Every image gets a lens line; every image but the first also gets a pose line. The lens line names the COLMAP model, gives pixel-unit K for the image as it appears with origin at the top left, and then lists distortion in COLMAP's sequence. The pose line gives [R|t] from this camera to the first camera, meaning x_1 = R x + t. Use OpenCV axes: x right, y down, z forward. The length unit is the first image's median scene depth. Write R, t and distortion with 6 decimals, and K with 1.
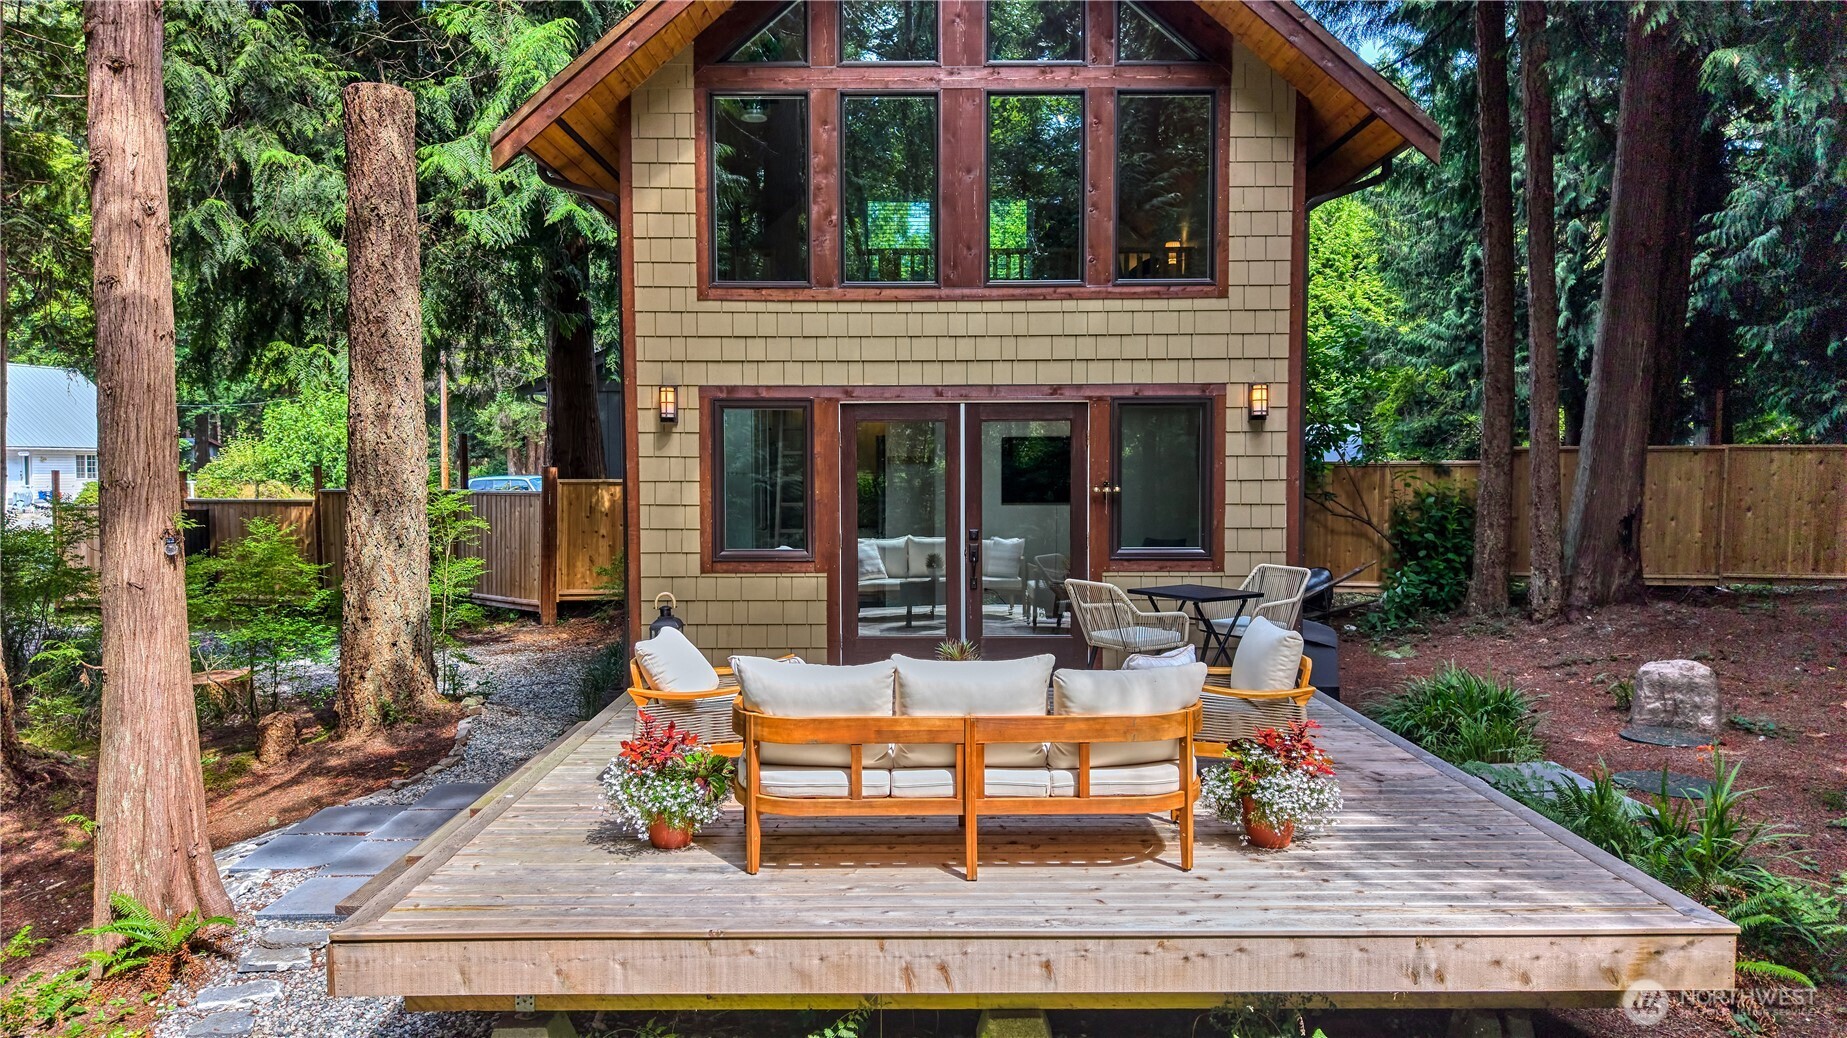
lens RADIAL K [[1226.9, 0, 923.5], [0, 1226.9, 519.0], [0, 0, 1]] dist [0.100064, -0.169773]
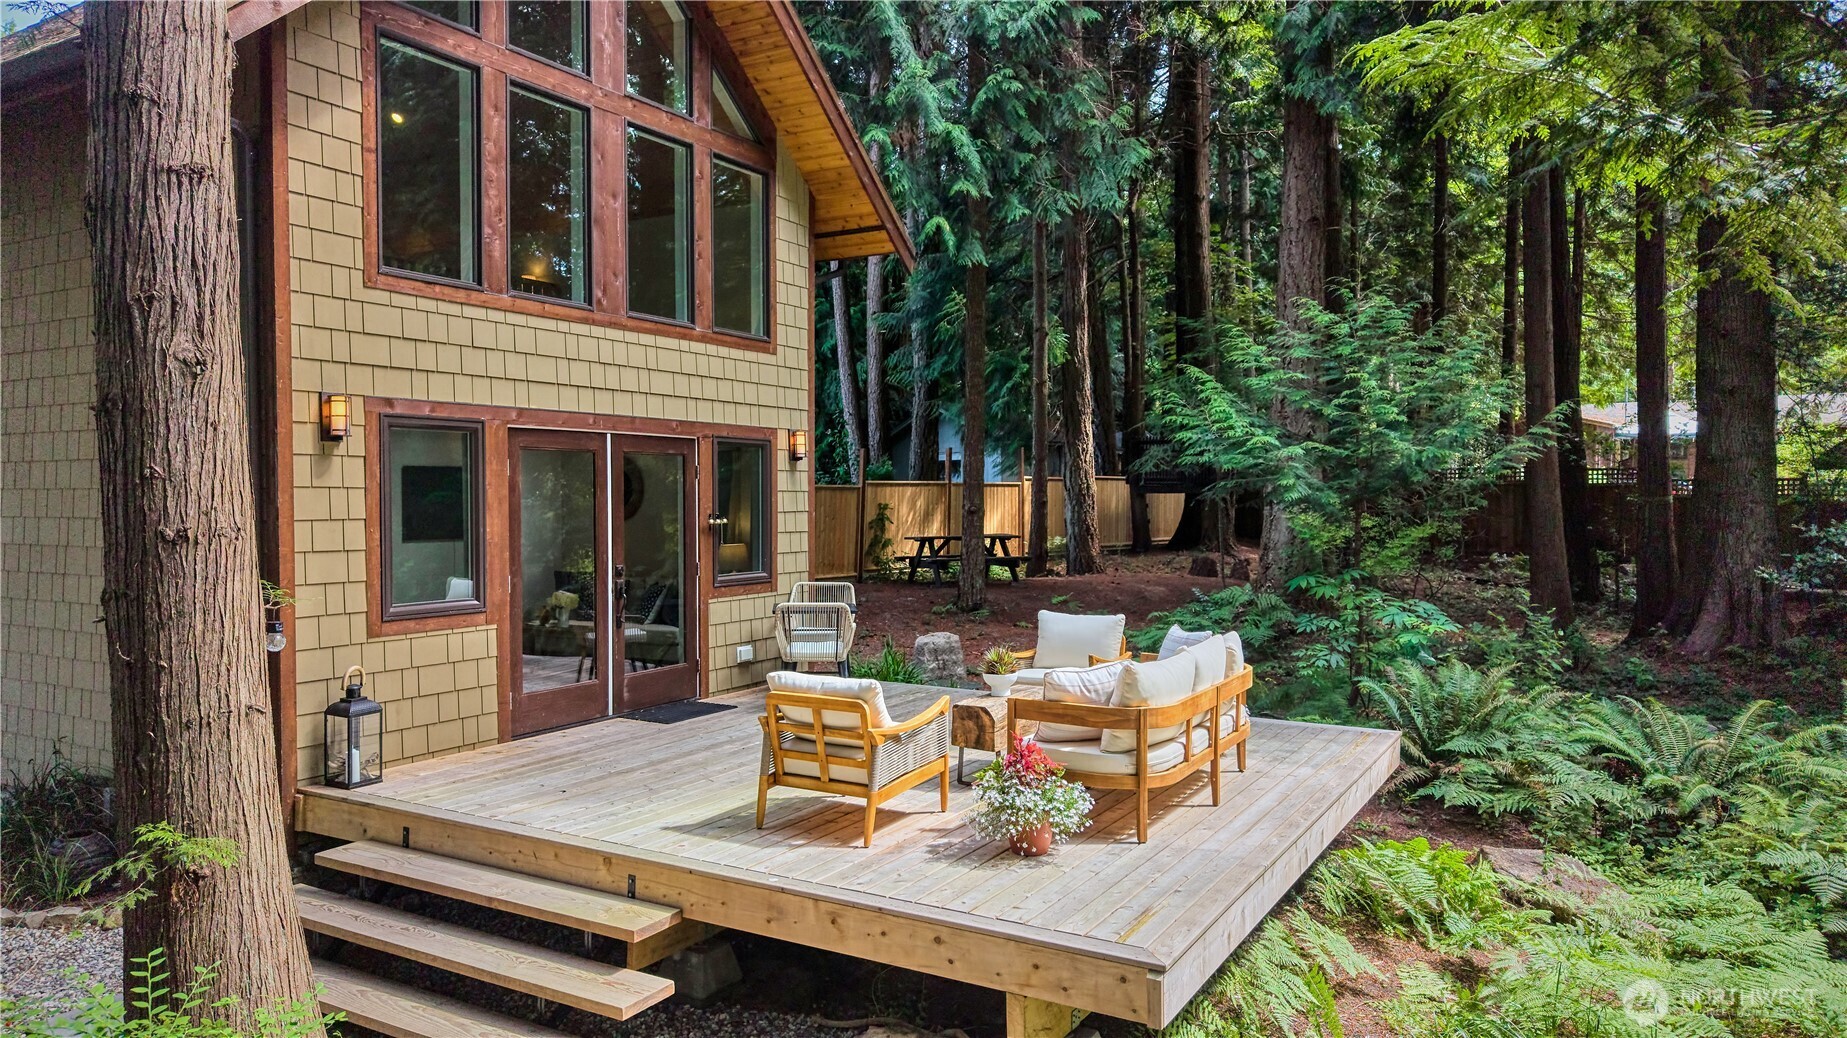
lens RADIAL K [[1226.9, 0, 923.5], [0, 1226.9, 519.0], [0, 0, 1]] dist [0.100064, -0.169773]
pose [[0.502202, -0.014725, 0.864625, -0.682187], [0.035761, 0.999353, -0.003752, -0.015652], [-0.864011, 0.032804, 0.502404, 0.306244]]
